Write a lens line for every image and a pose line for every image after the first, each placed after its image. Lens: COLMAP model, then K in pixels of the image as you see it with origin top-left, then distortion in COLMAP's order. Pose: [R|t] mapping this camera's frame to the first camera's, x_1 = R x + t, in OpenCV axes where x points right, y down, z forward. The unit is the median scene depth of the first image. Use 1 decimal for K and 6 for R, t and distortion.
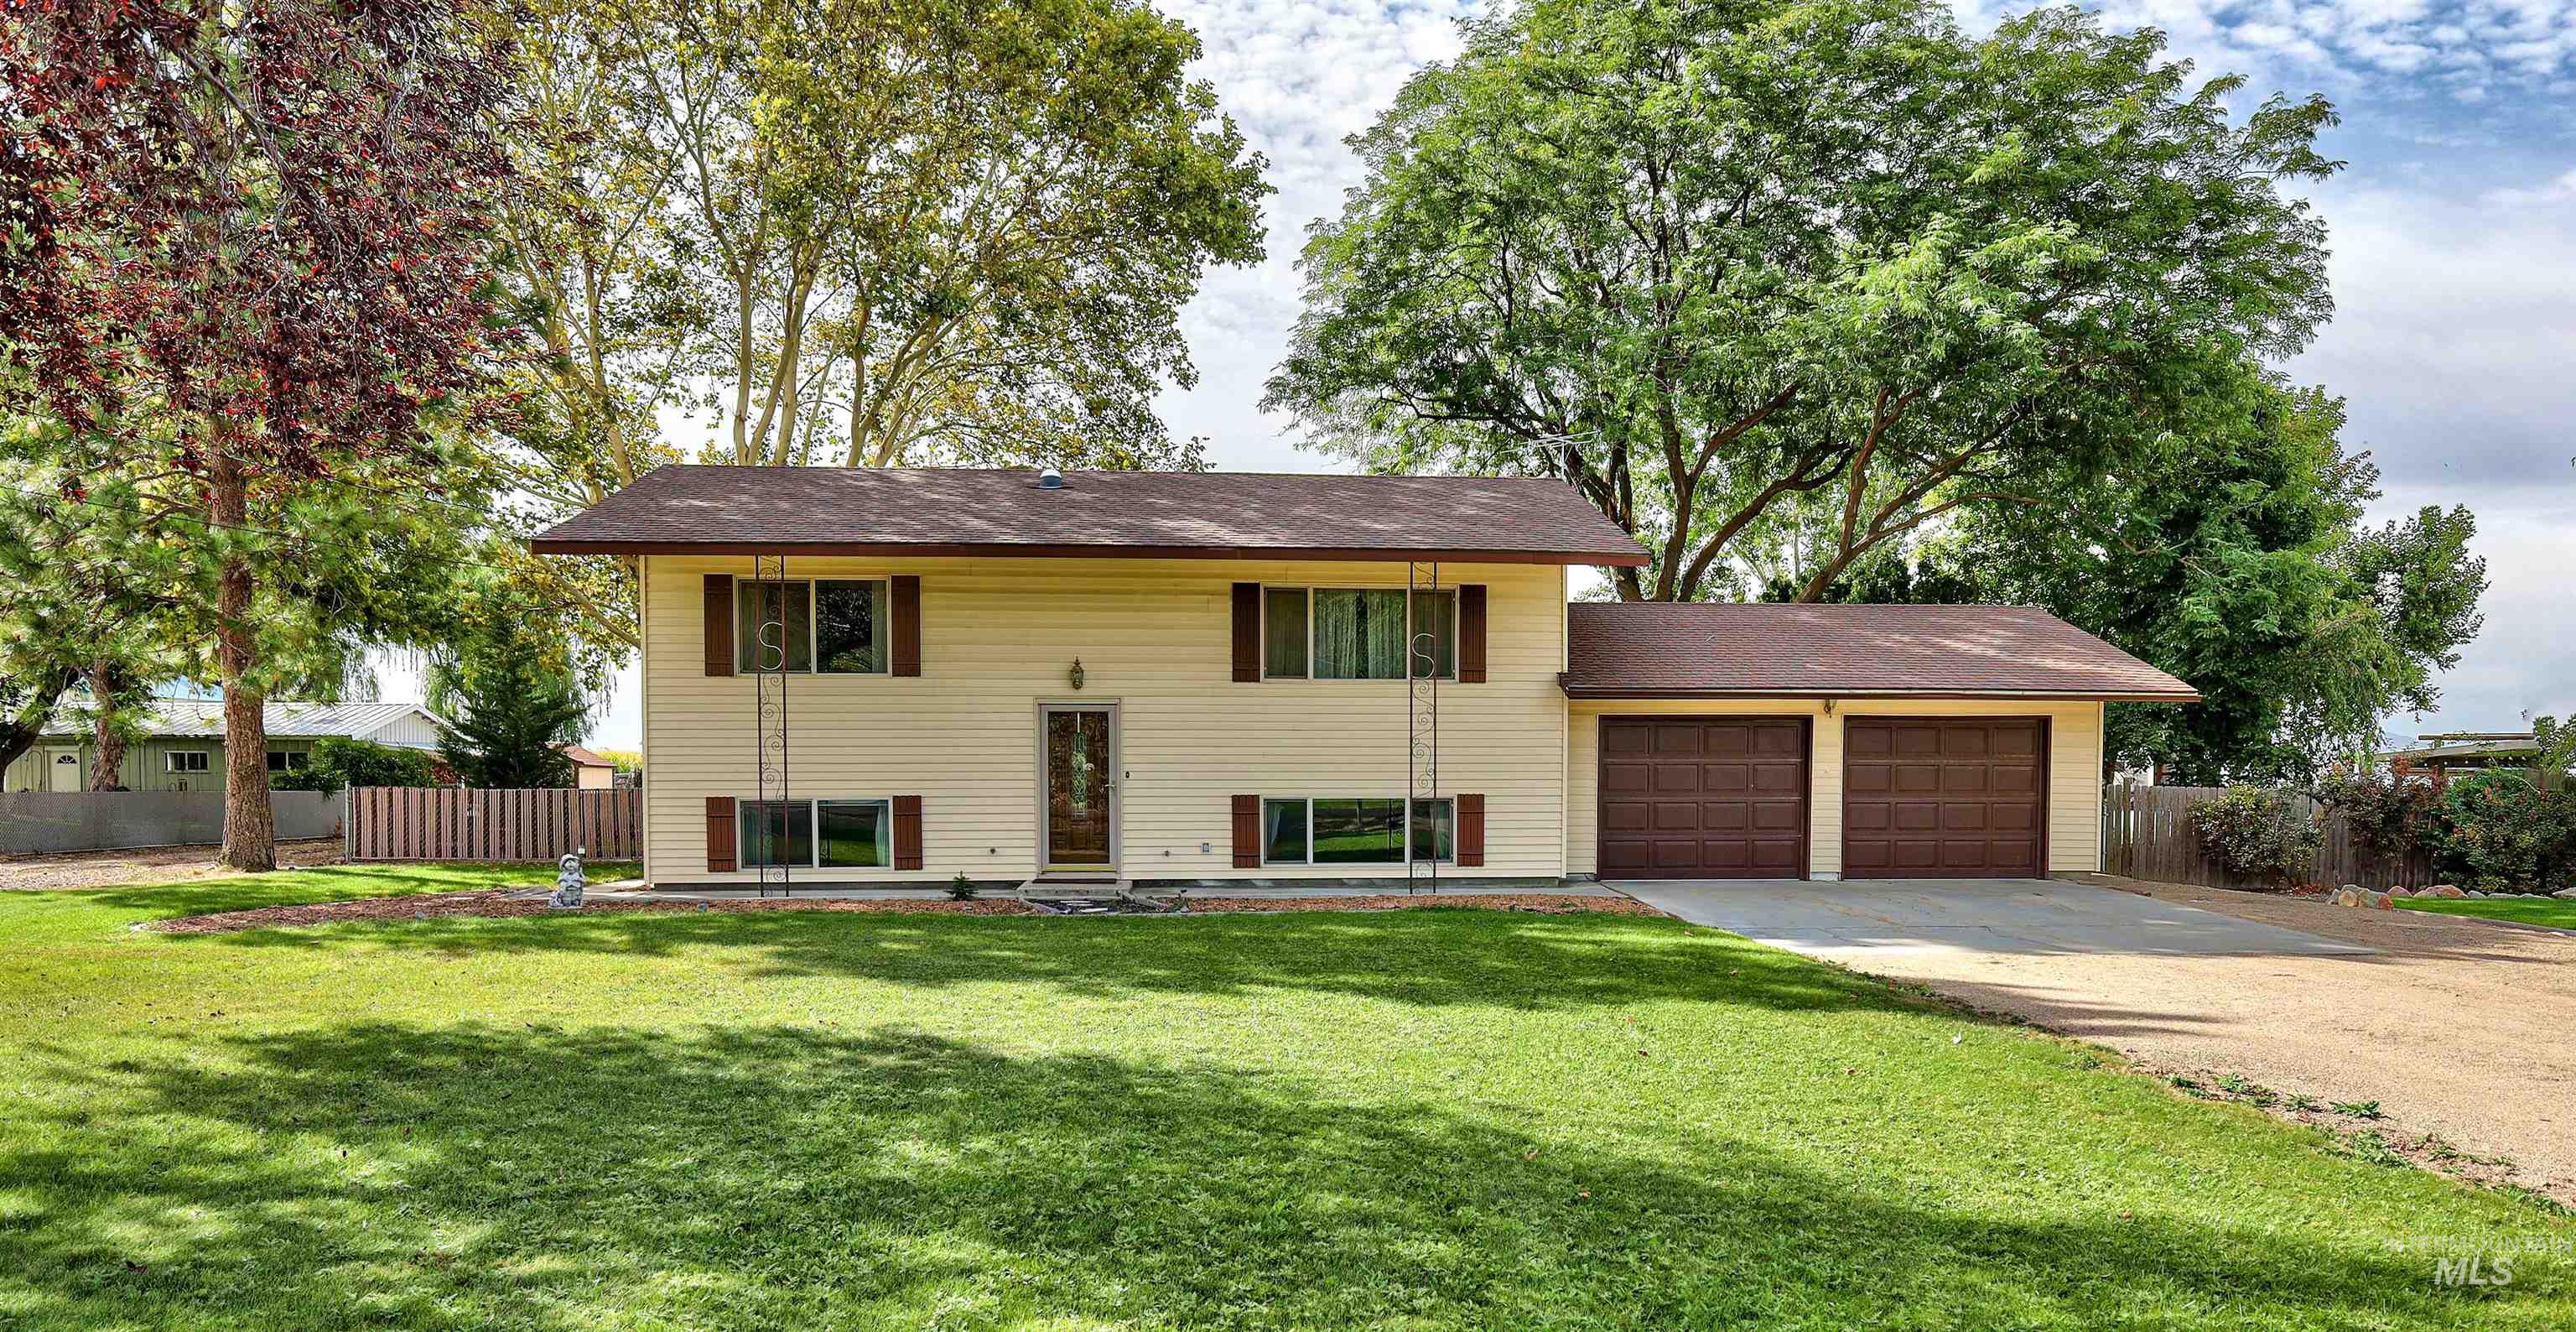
lens RADIAL K [[1712.1, 0, 1287.6], [0, 1712.1, 760.2], [0, 0, 1]] dist [0.009311, 0.000077]
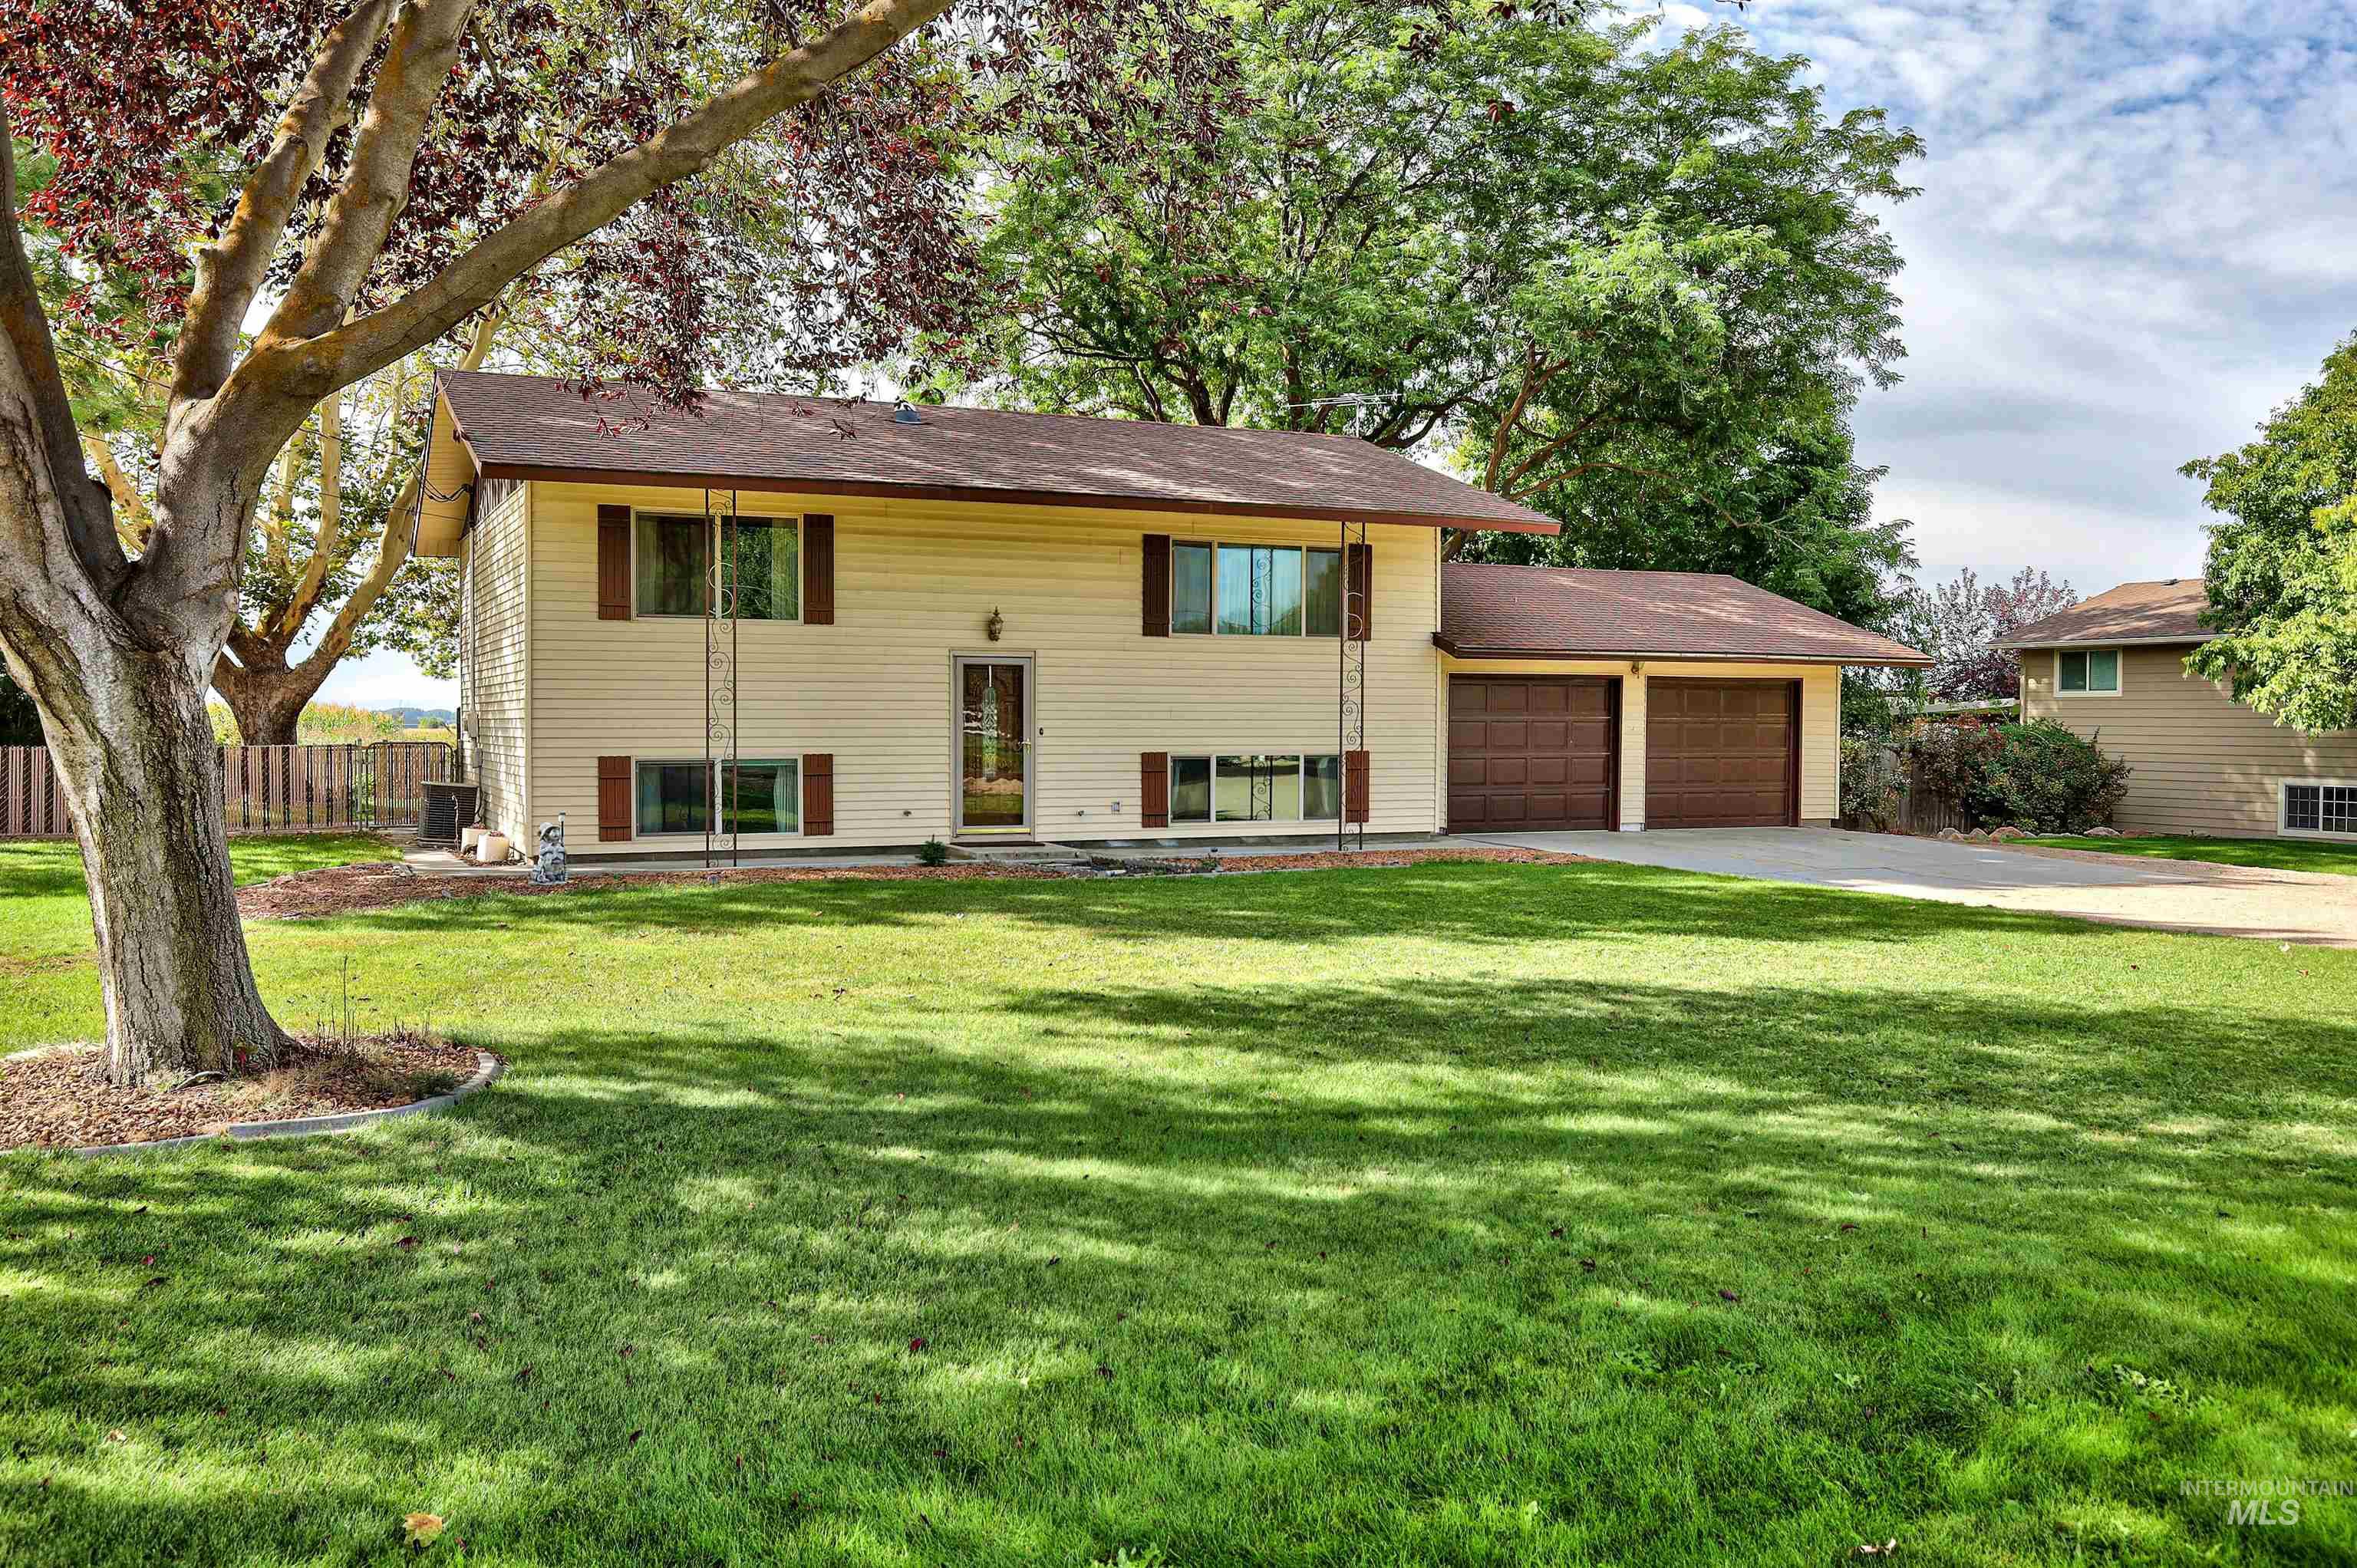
lens RADIAL K [[1972.8, 0, 1170.7], [0, 1972.8, 708.6], [0, 0, 1]] dist [0.004343, -0.000974]
pose [[0.936199, 0.004271, 0.351444, -0.410840], [-0.003022, 0.999987, -0.004102, 0.000069], [-0.351457, 0.002778, 0.936200, -0.054055]]
